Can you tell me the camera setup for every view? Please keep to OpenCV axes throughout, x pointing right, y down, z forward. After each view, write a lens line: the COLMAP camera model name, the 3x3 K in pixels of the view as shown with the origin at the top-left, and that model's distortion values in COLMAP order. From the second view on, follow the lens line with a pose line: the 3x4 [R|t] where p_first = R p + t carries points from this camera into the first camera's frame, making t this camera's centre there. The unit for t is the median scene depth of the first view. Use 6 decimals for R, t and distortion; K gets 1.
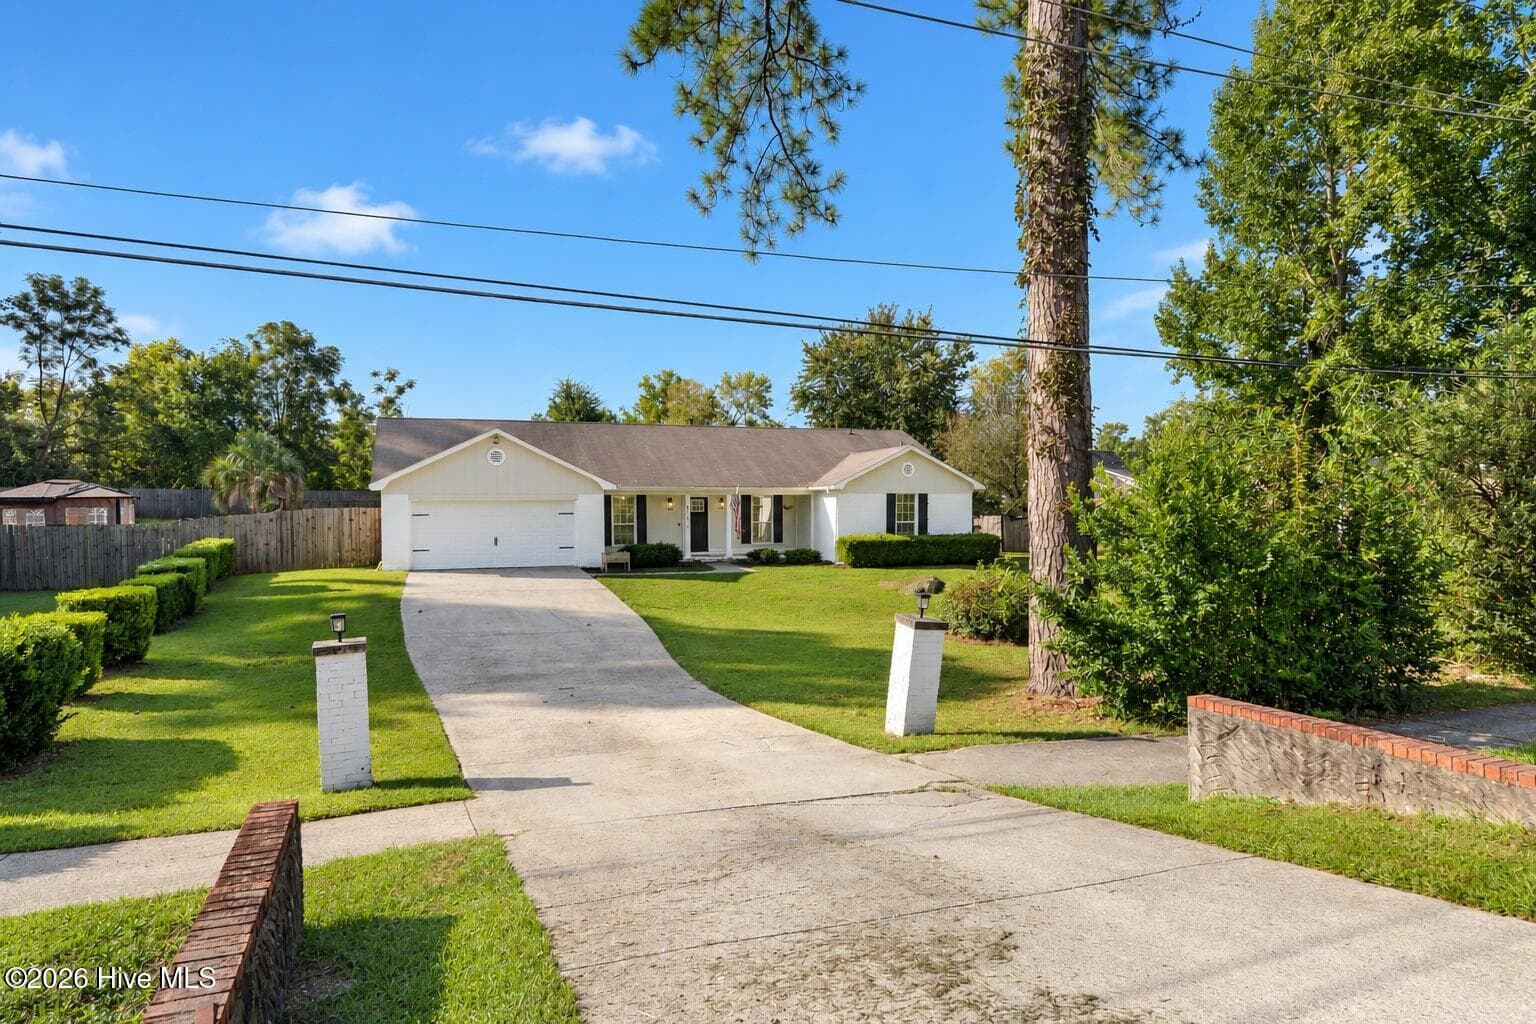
lens RADIAL K [[896.2, 0, 759.5], [0, 896.2, 539.4], [0, 0, 1]] dist [0.004223, -0.000745]
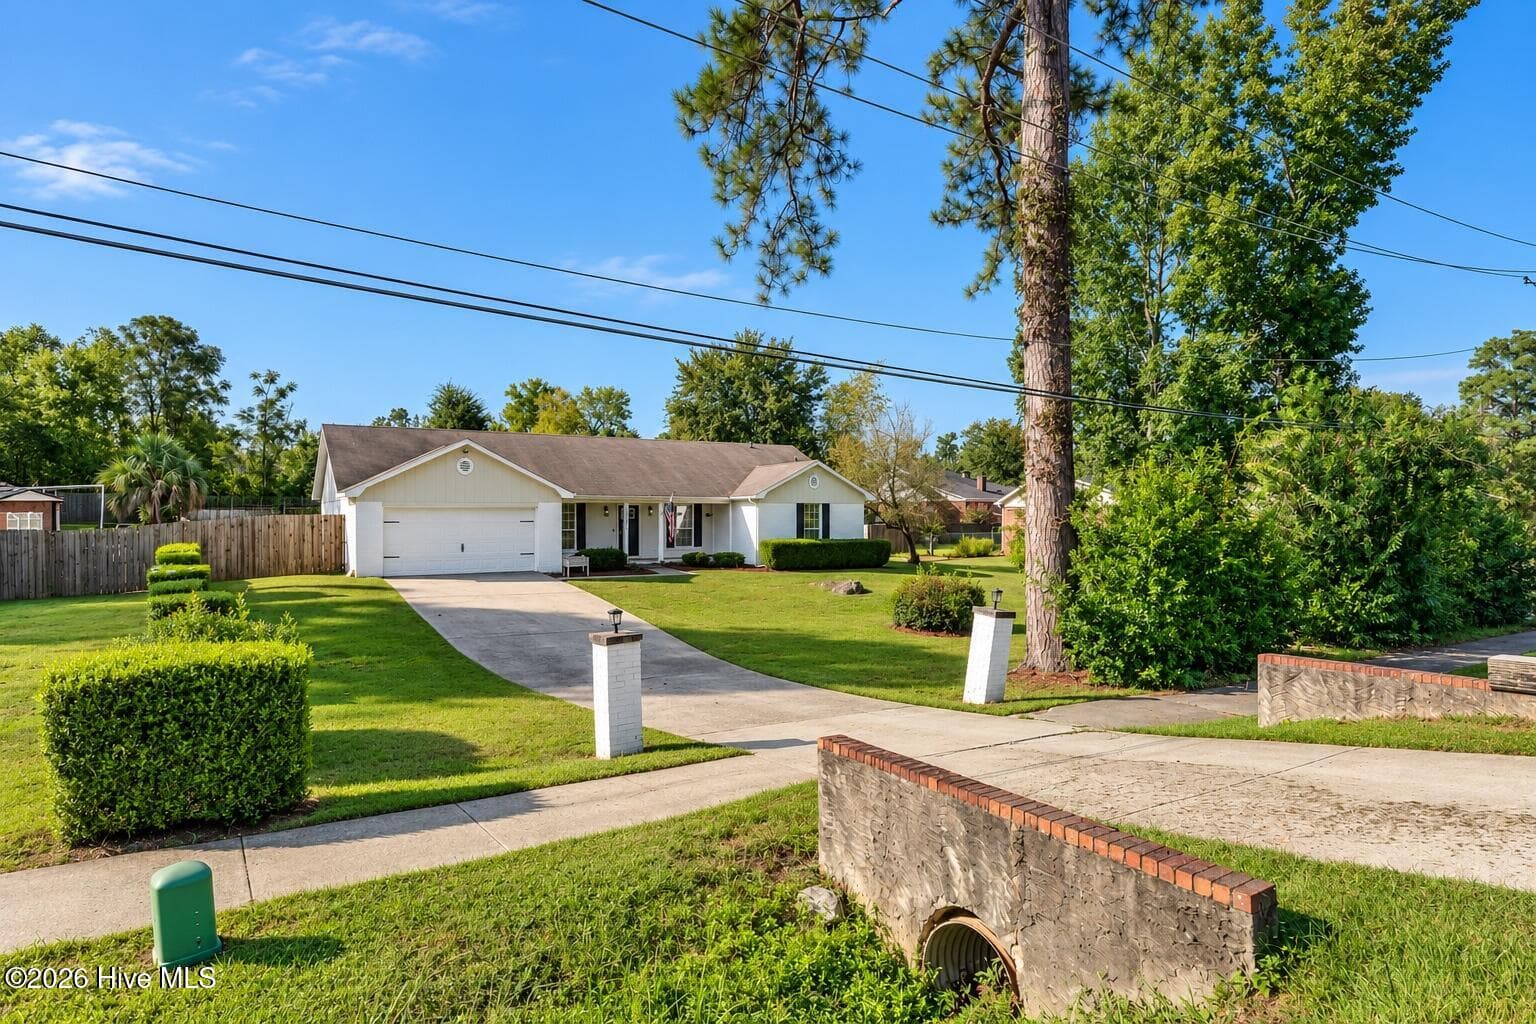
lens RADIAL K [[870.4, 0, 750.8], [0, 870.4, 545.9], [0, 0, 1]] dist [-0.096432, 0.147765]
pose [[0.973622, -0.001578, 0.228162, -0.194808], [0.000916, 0.999995, 0.003009, -0.002218], [-0.228166, -0.002720, 0.973618, -0.053160]]
